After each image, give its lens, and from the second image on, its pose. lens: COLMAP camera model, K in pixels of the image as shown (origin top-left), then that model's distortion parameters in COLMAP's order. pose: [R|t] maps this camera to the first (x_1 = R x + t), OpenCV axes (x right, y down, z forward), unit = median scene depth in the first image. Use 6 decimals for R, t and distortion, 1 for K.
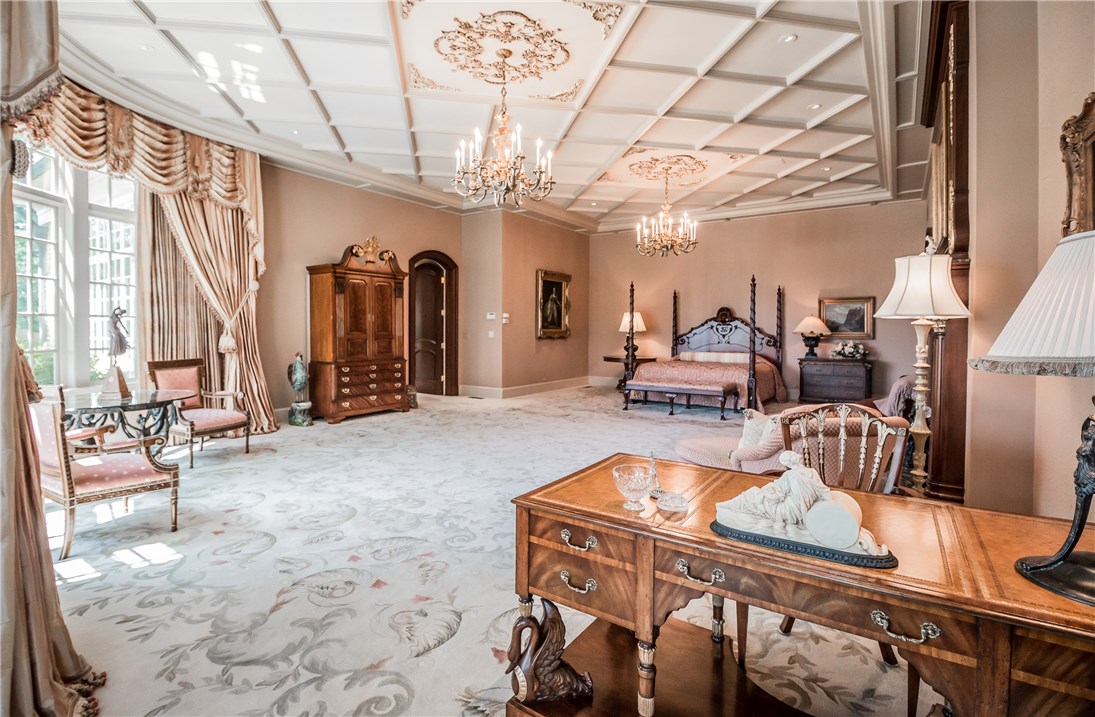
lens RADIAL K [[526.4, 0, 546.6], [0, 526.4, 347.0], [0, 0, 1]] dist [0.000982, -0.000450]
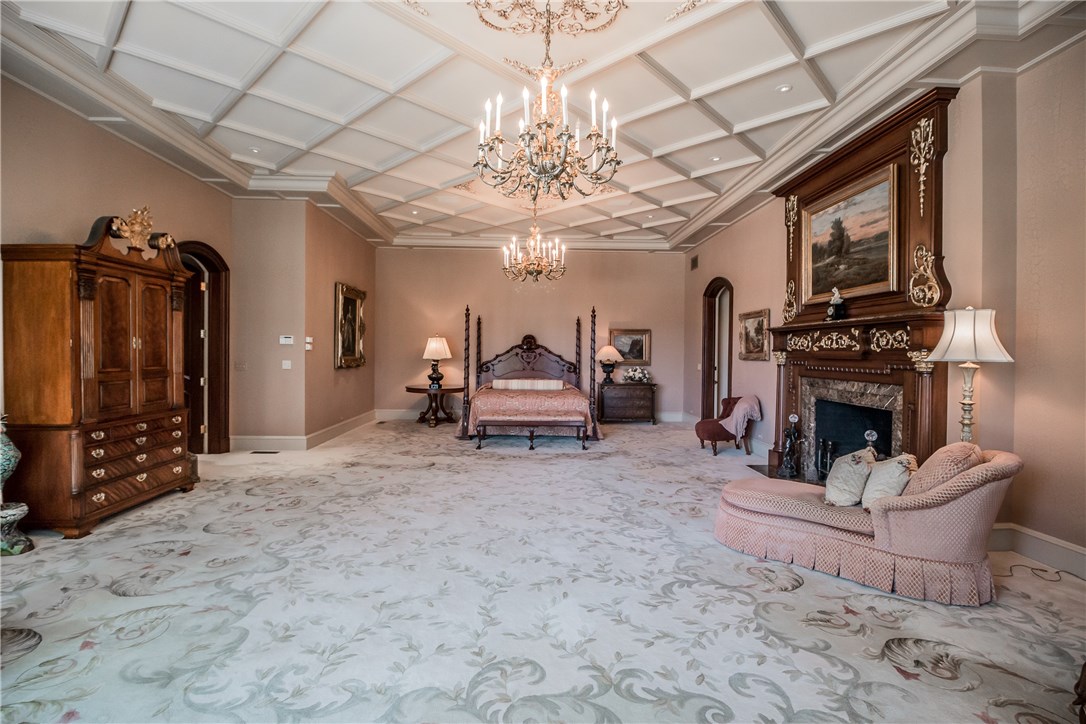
lens RADIAL K [[500.8, 0, 544.0], [0, 500.8, 364.5], [0, 0, 1]] dist [-0.007137, -0.007248]
pose [[0.805824, -0.010950, 0.592054, -0.256179], [0.012664, 0.999919, 0.001258, -0.022896], [-0.592020, 0.006484, 0.805897, 0.241061]]
